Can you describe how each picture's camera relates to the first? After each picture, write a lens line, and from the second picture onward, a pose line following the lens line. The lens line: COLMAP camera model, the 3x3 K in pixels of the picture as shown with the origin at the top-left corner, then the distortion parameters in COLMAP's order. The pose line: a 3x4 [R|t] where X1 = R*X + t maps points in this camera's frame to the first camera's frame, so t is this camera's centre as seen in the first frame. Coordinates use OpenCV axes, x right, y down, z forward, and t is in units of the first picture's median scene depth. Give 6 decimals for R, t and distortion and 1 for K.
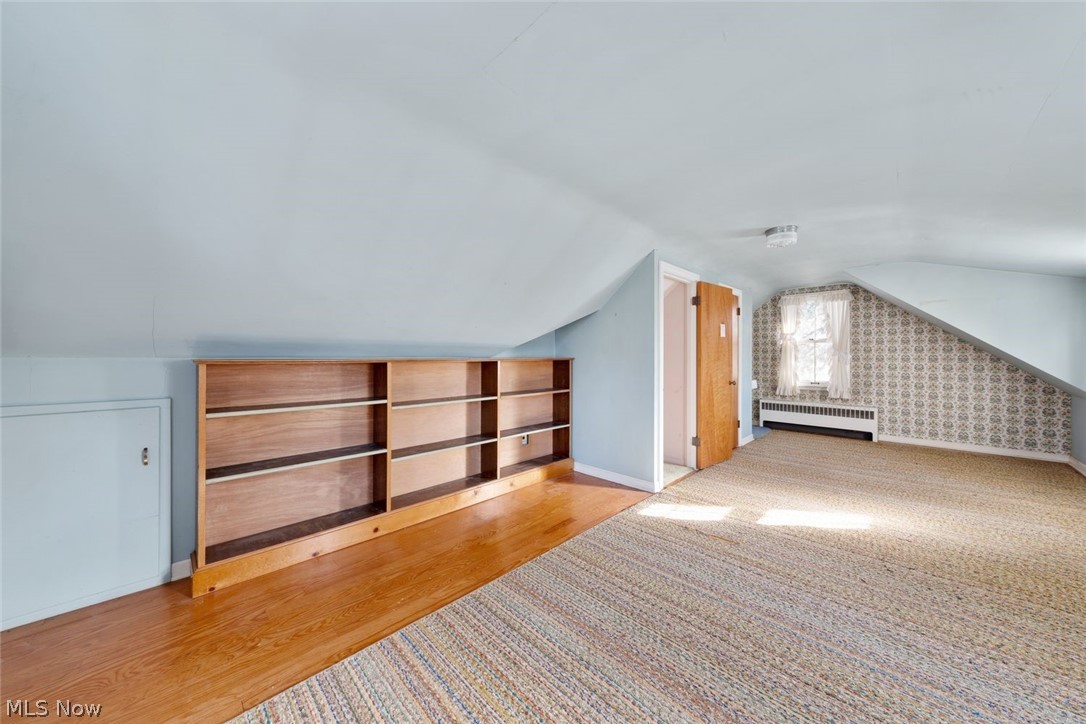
lens RADIAL K [[374.8, 0, 543.0], [0, 374.8, 362.0], [0, 0, 1]] dist [0.000974, 0.000000]
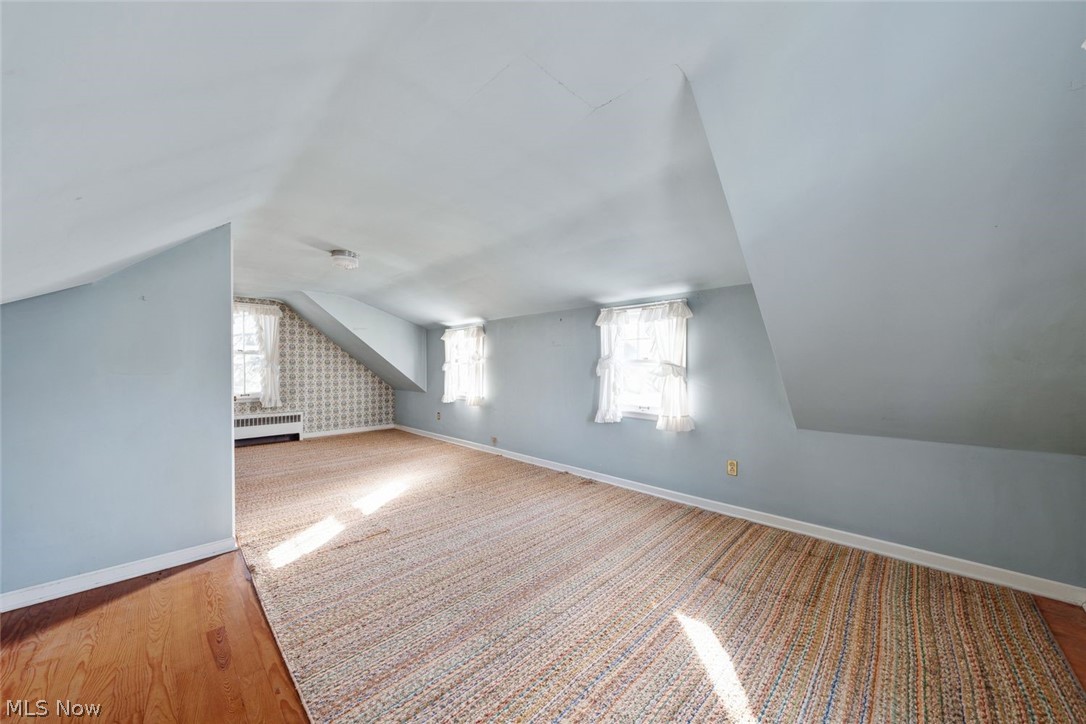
lens RADIAL K [[374.8, 0, 543.0], [0, 374.8, 362.0], [0, 0, 1]] dist [0.000974, 0.000000]
pose [[-0.008167, 0.016299, 0.999834, -0.324040], [0.018183, 0.999704, -0.016148, 0.000147], [-0.999801, 0.018048, -0.008461, 0.274146]]
